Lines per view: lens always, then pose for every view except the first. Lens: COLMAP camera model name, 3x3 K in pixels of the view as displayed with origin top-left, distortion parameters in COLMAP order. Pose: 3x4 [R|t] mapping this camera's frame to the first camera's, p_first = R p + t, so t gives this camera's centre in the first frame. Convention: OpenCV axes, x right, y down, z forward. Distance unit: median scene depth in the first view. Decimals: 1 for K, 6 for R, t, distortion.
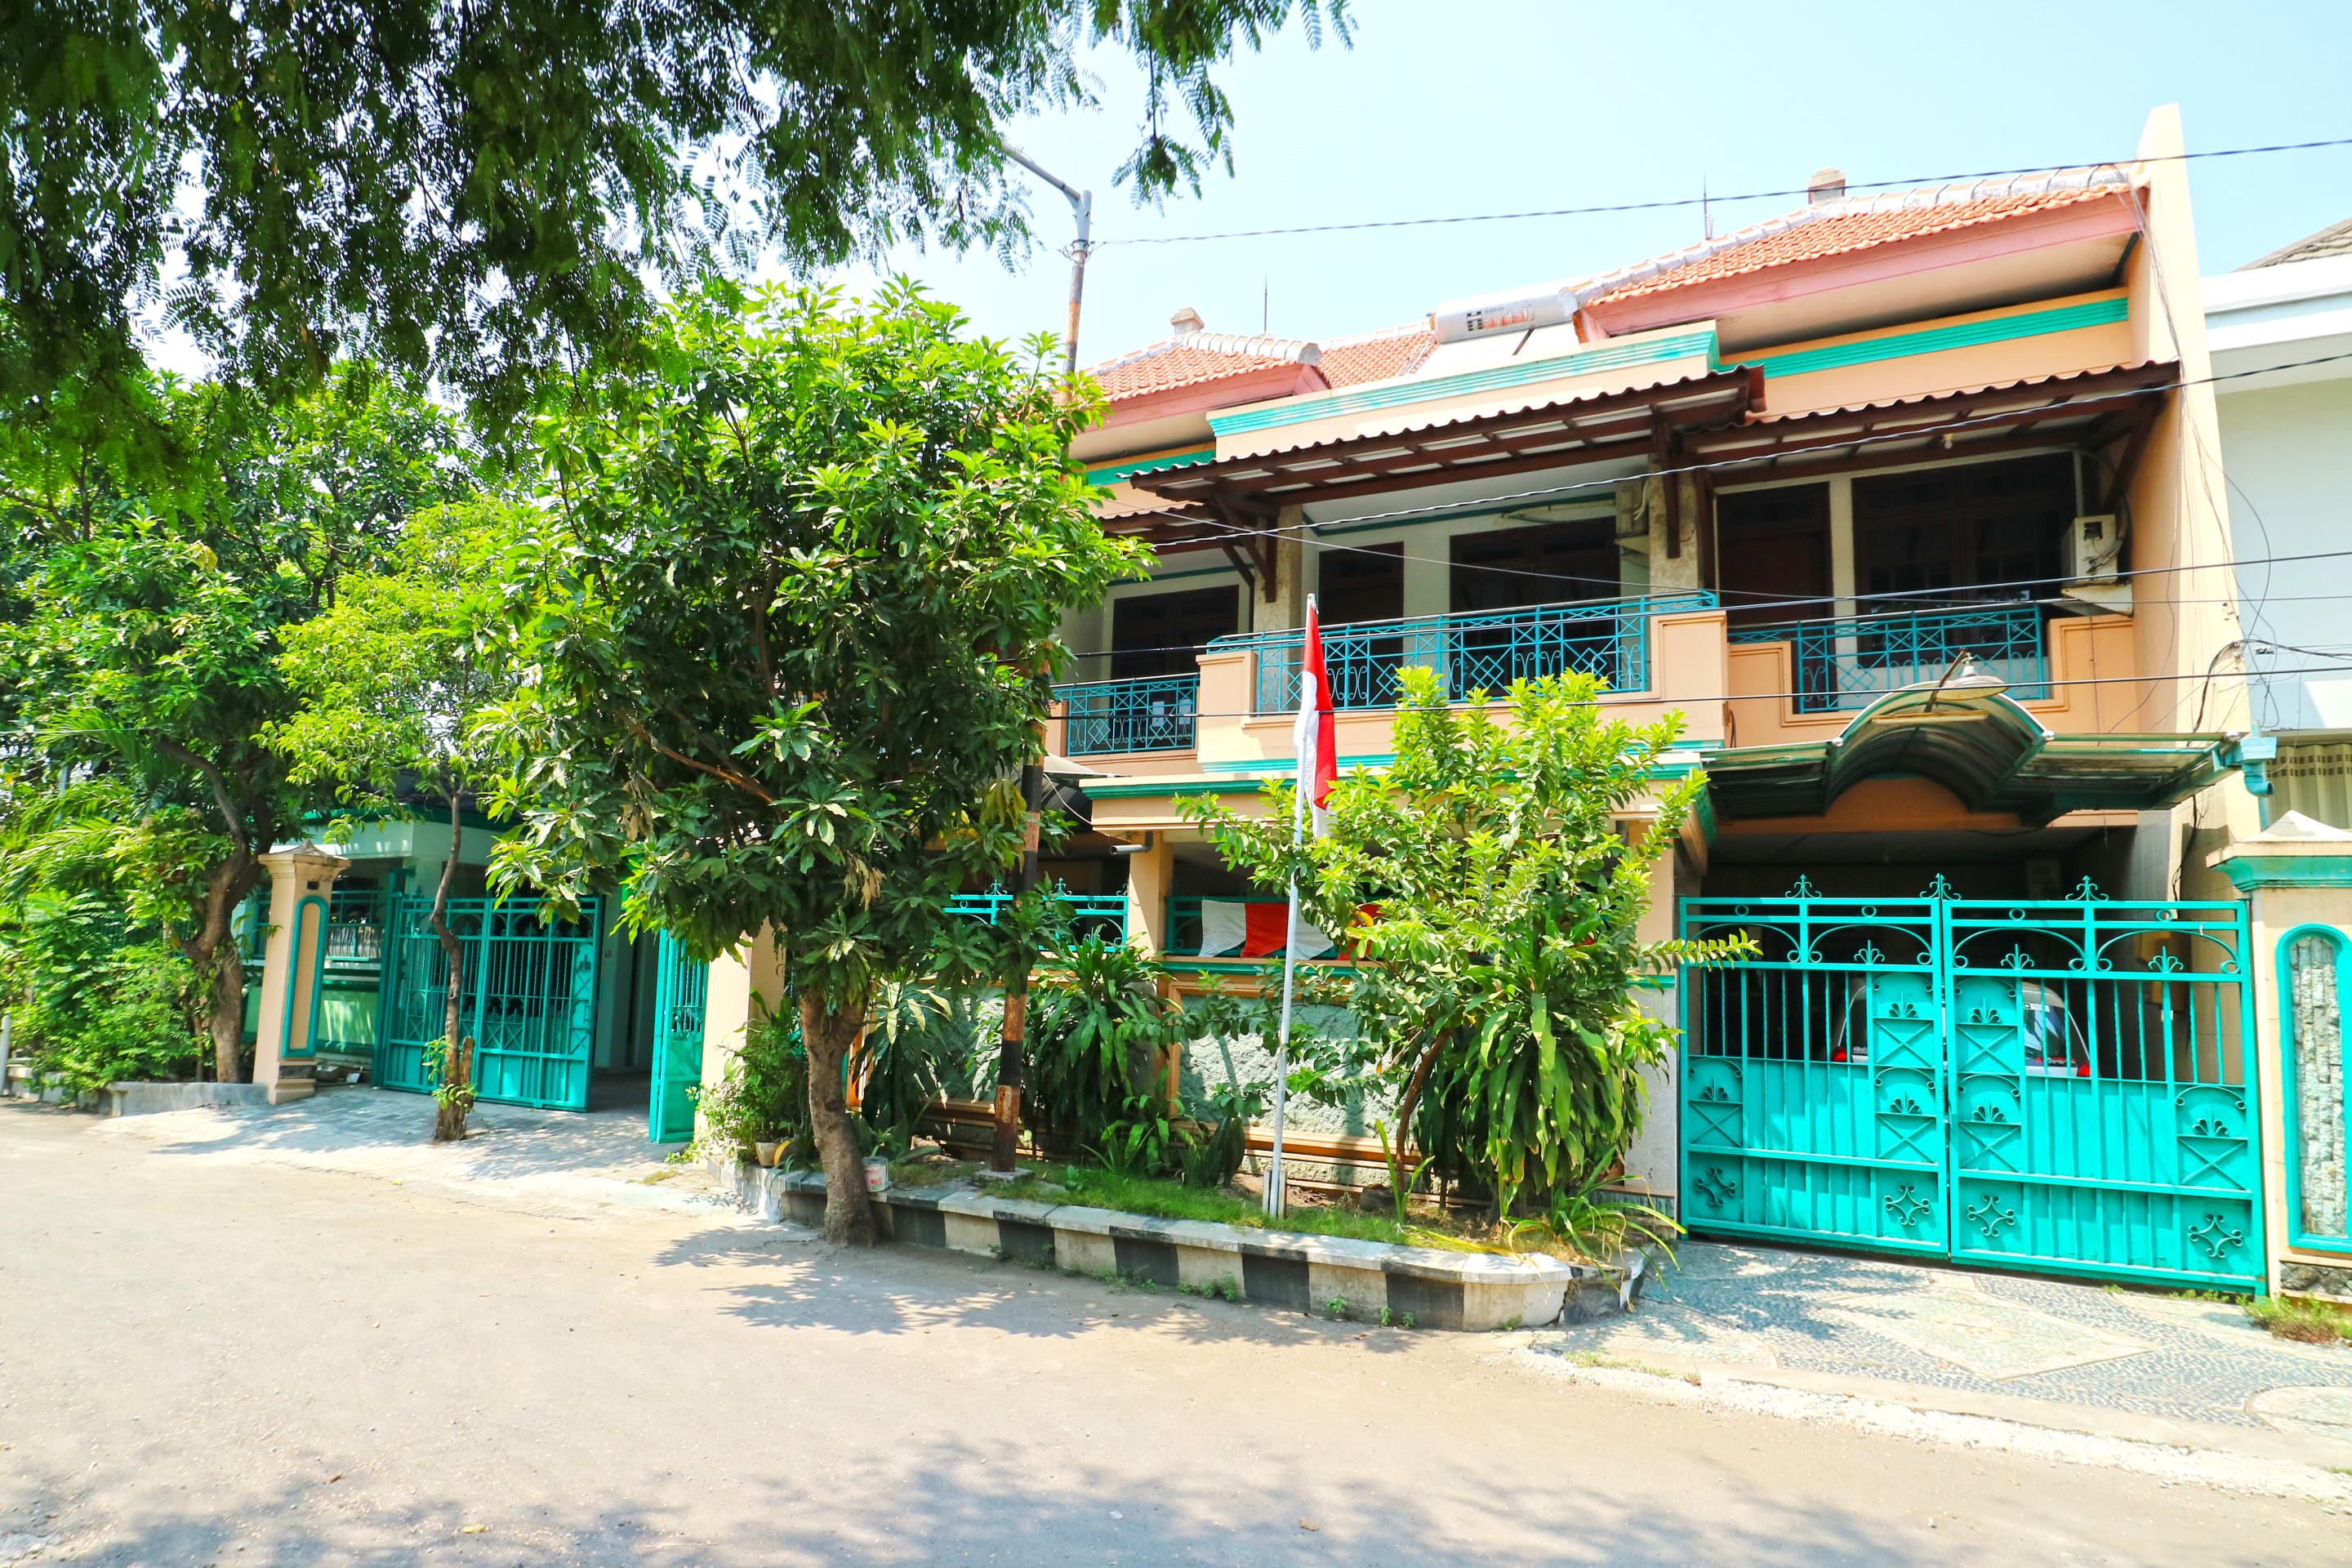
lens RADIAL K [[1251.9, 0, 1183.2], [0, 1251.9, 759.0], [0, 0, 1]] dist [-0.047004, 0.013542]
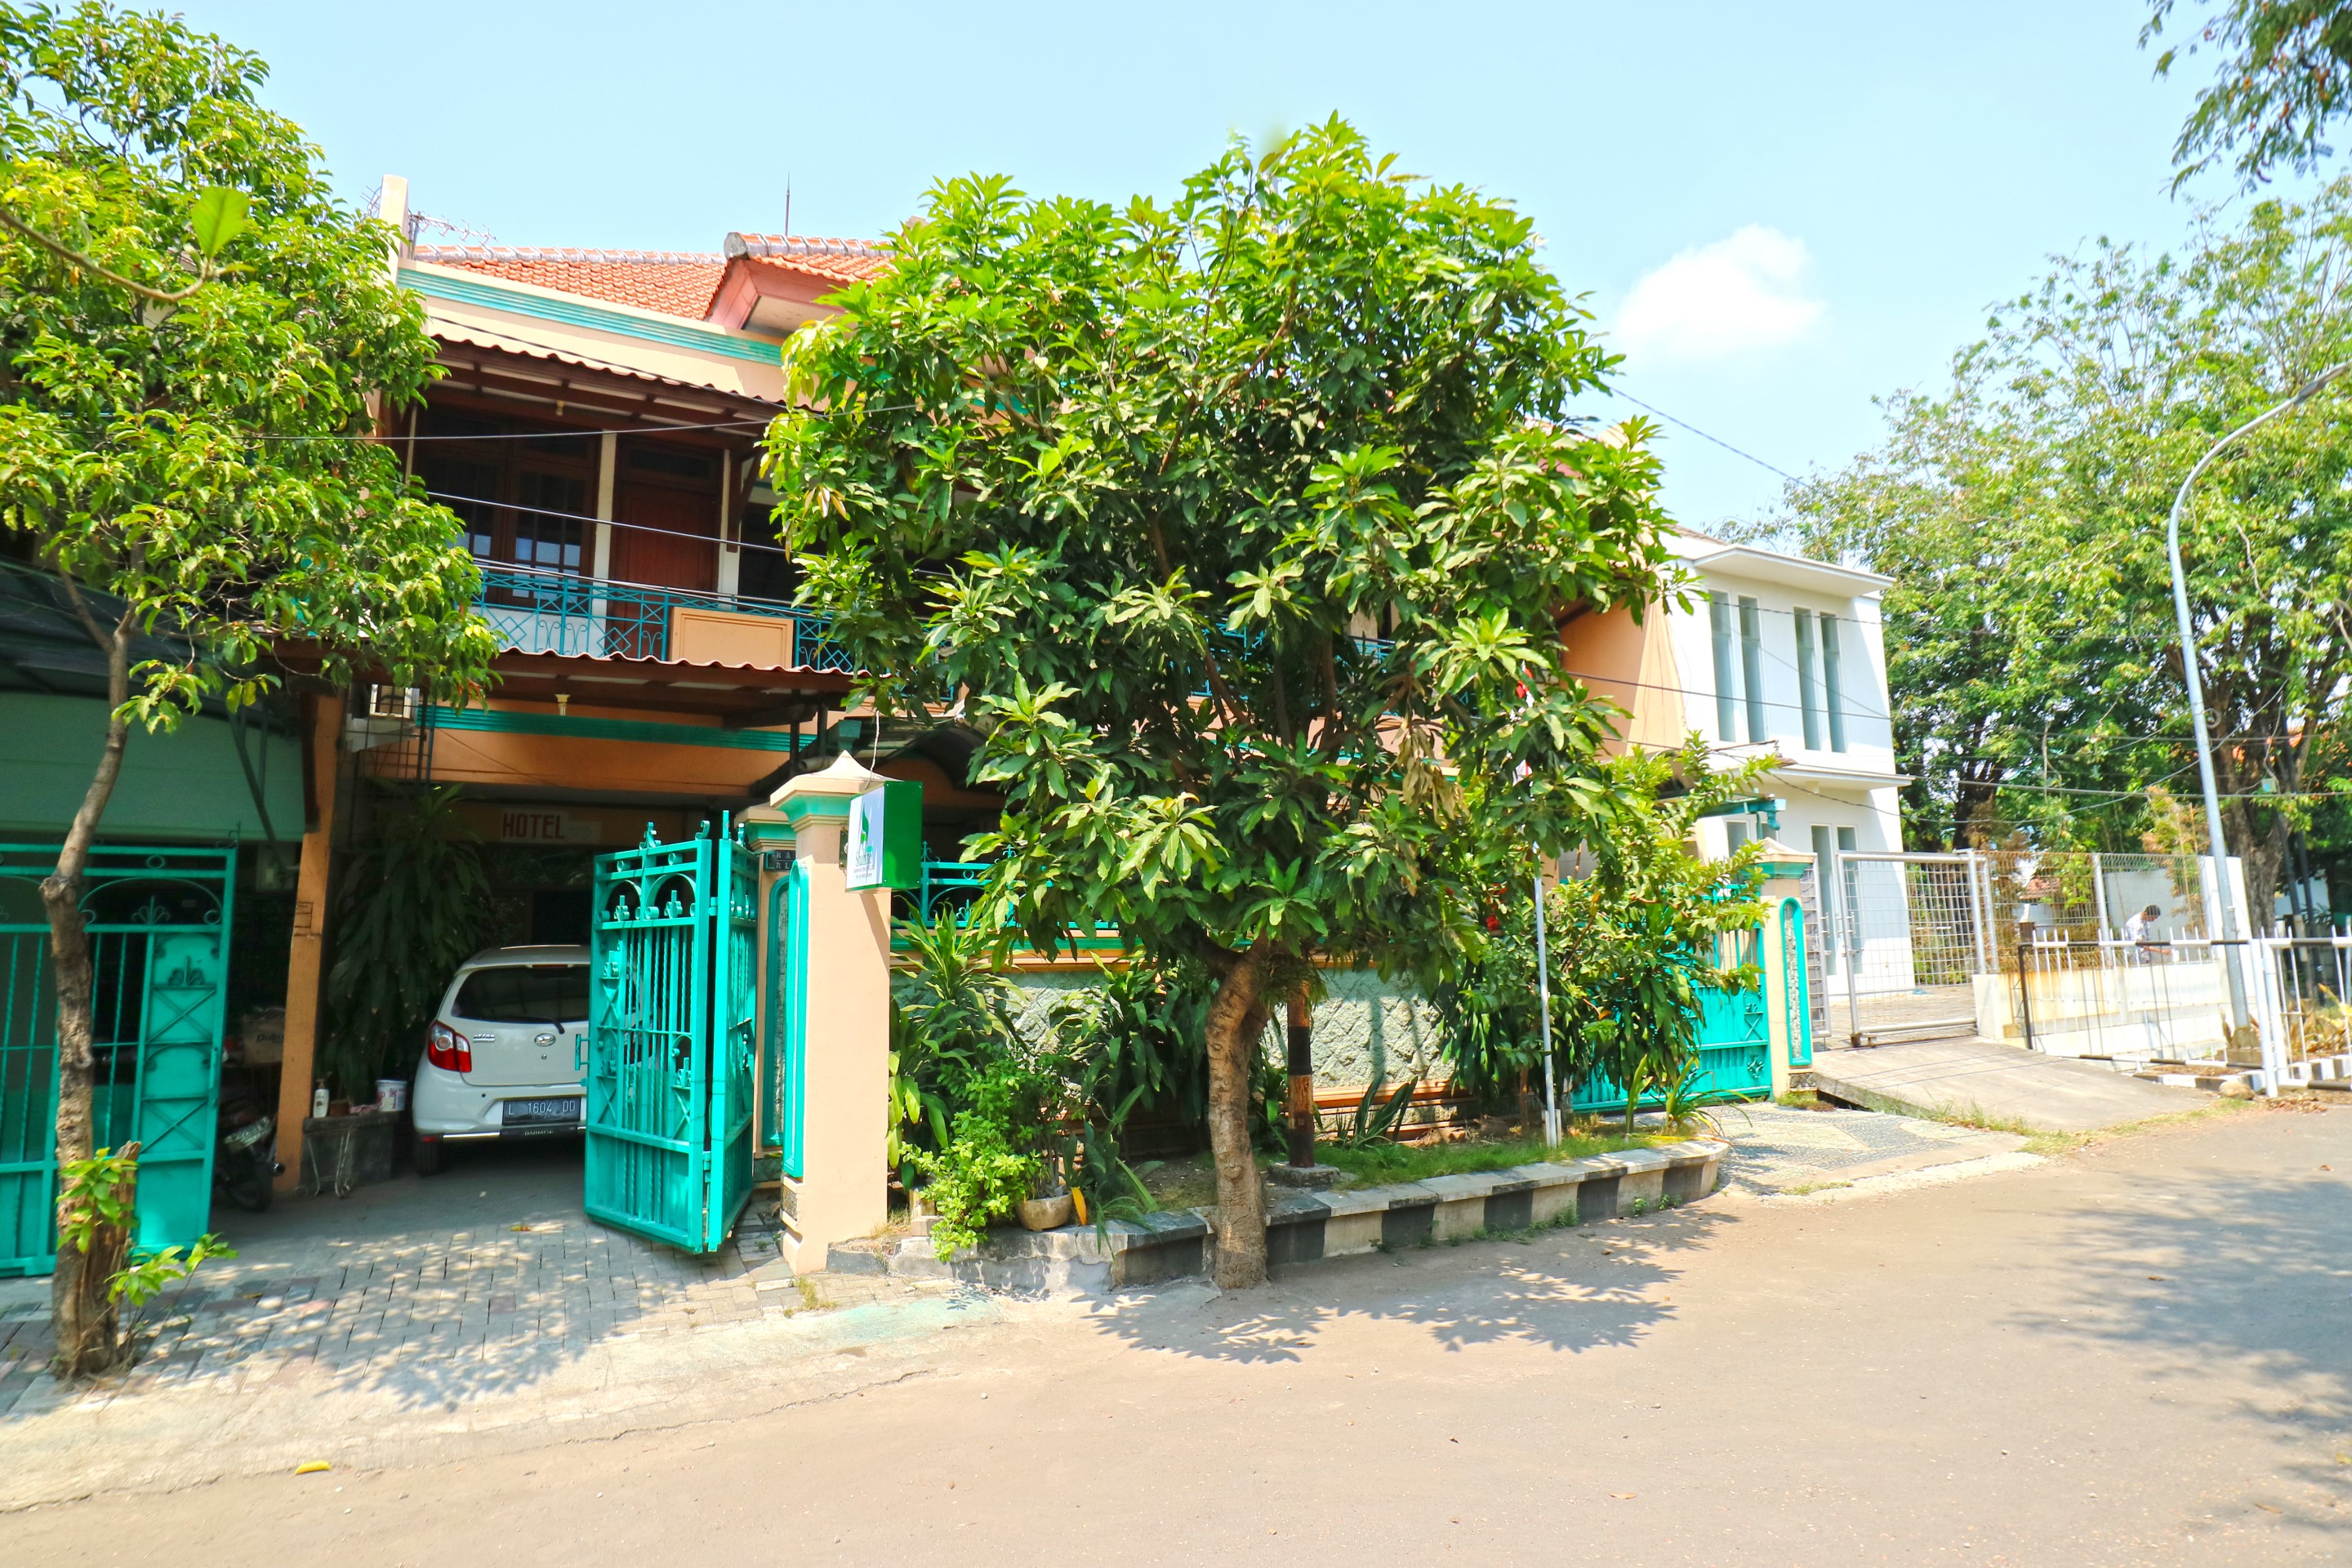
lens RADIAL K [[1155.1, 0, 1176.0], [0, 1155.1, 784.0], [0, 0, 1]] dist [0.000662, -0.014552]
pose [[0.579580, 0.088128, 0.810136, -1.147950], [-0.111125, 0.993396, -0.028563, 0.100598], [-0.807303, -0.073471, 0.585546, 0.730836]]
